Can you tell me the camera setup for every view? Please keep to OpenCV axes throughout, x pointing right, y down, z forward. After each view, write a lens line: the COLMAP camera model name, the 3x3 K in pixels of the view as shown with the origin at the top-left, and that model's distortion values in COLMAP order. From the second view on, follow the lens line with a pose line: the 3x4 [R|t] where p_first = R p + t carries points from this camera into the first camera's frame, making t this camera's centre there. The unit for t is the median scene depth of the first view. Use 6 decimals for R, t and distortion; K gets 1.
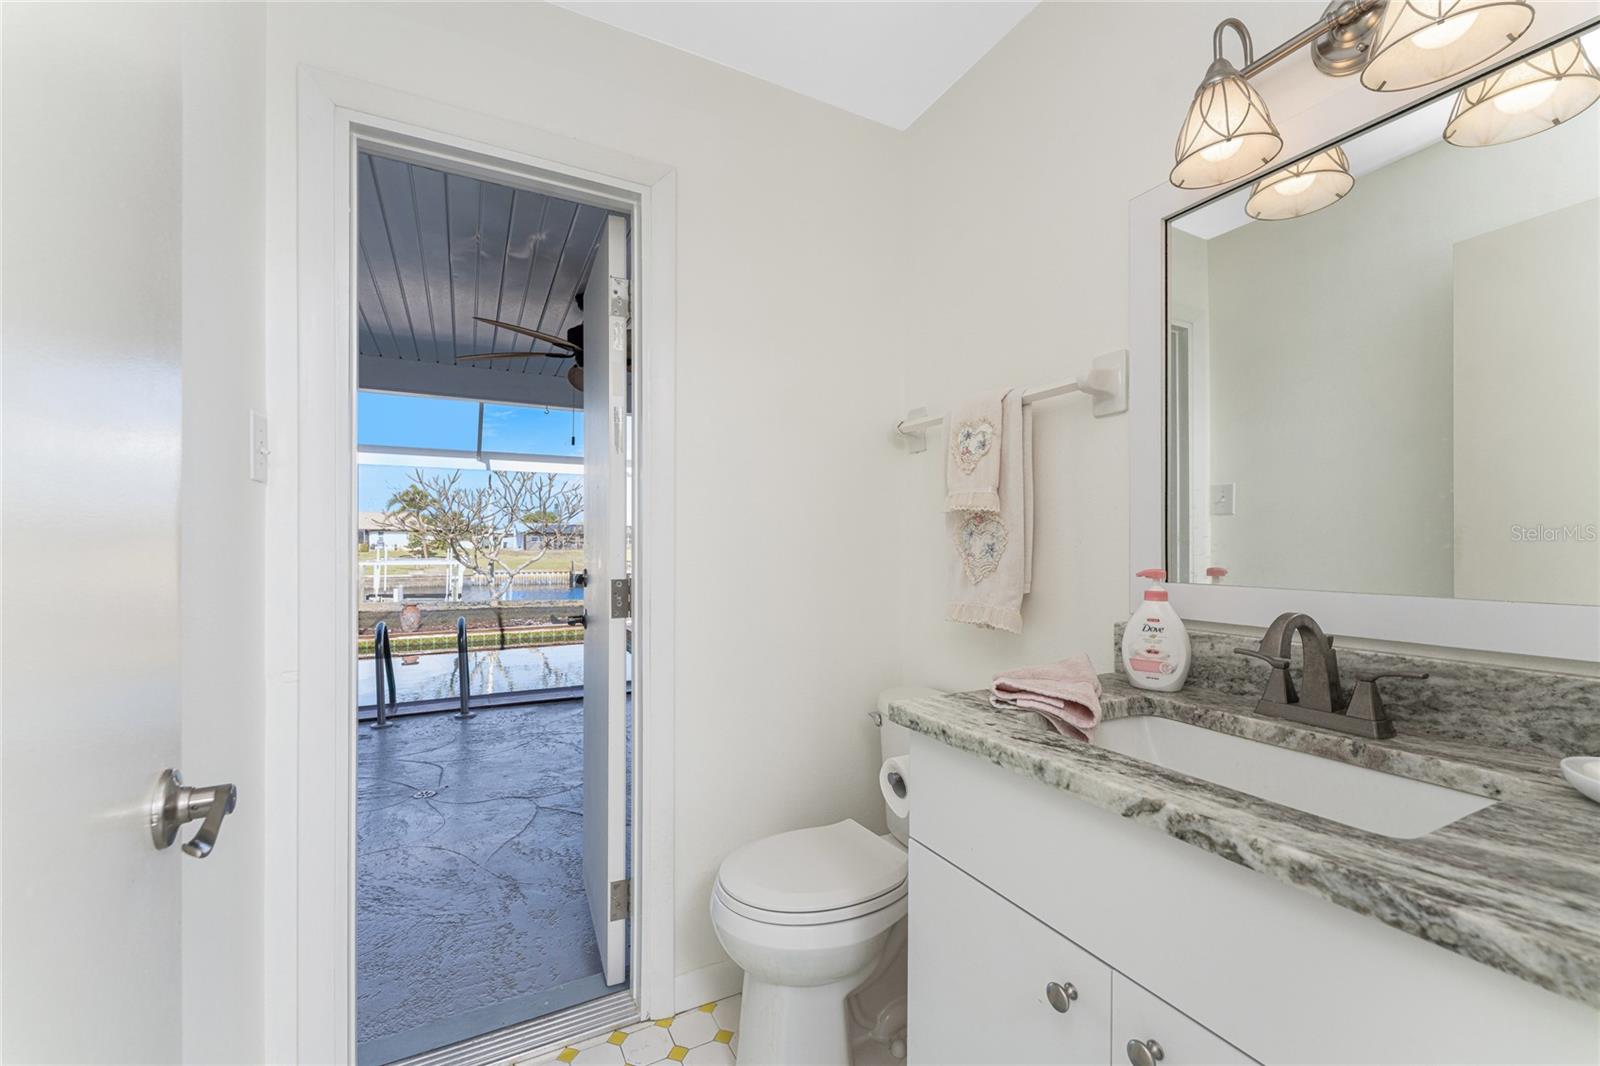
lens RADIAL K [[642.0, 0, 799.8], [0, 642.0, 542.4], [0, 0, 1]] dist [-0.000048, -0.000534]
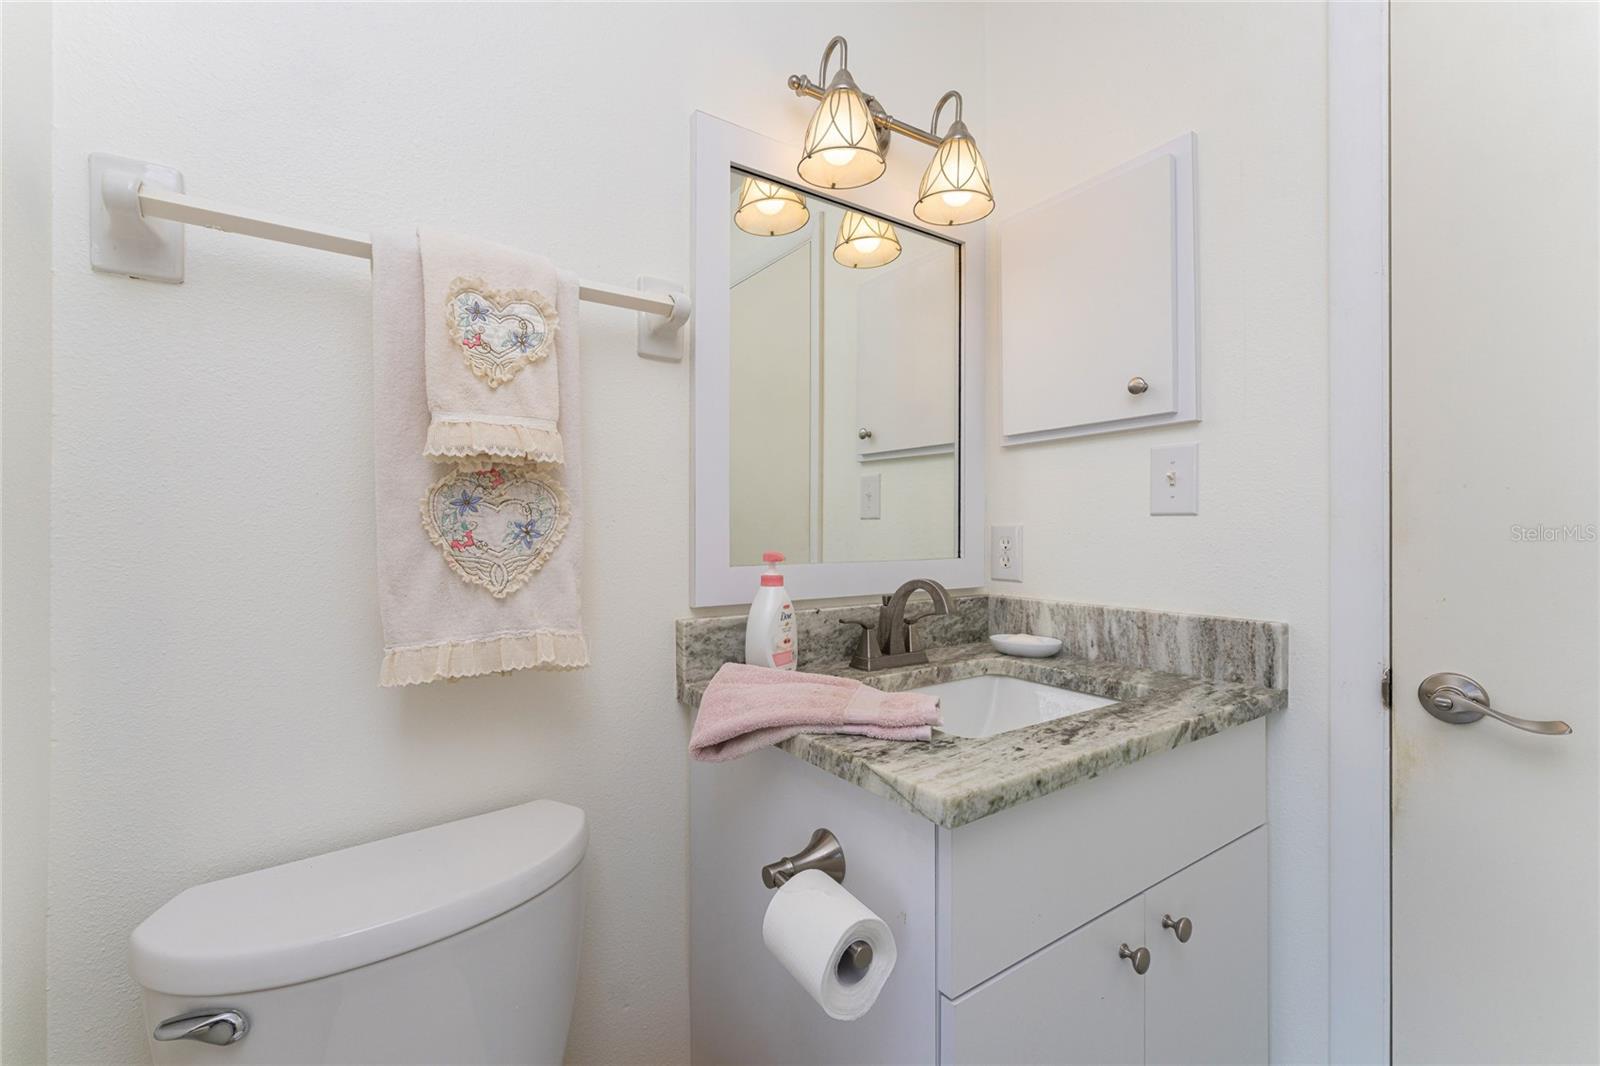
lens RADIAL K [[642.0, 0, 810.9], [0, 642.0, 532.9], [0, 0, 1]] dist [-0.000048, -0.000534]
pose [[-0.094137, -0.007927, 0.995528, -0.464562], [-0.005832, 0.999956, 0.007411, 0.009420], [-0.995542, -0.005108, -0.094179, 1.310264]]
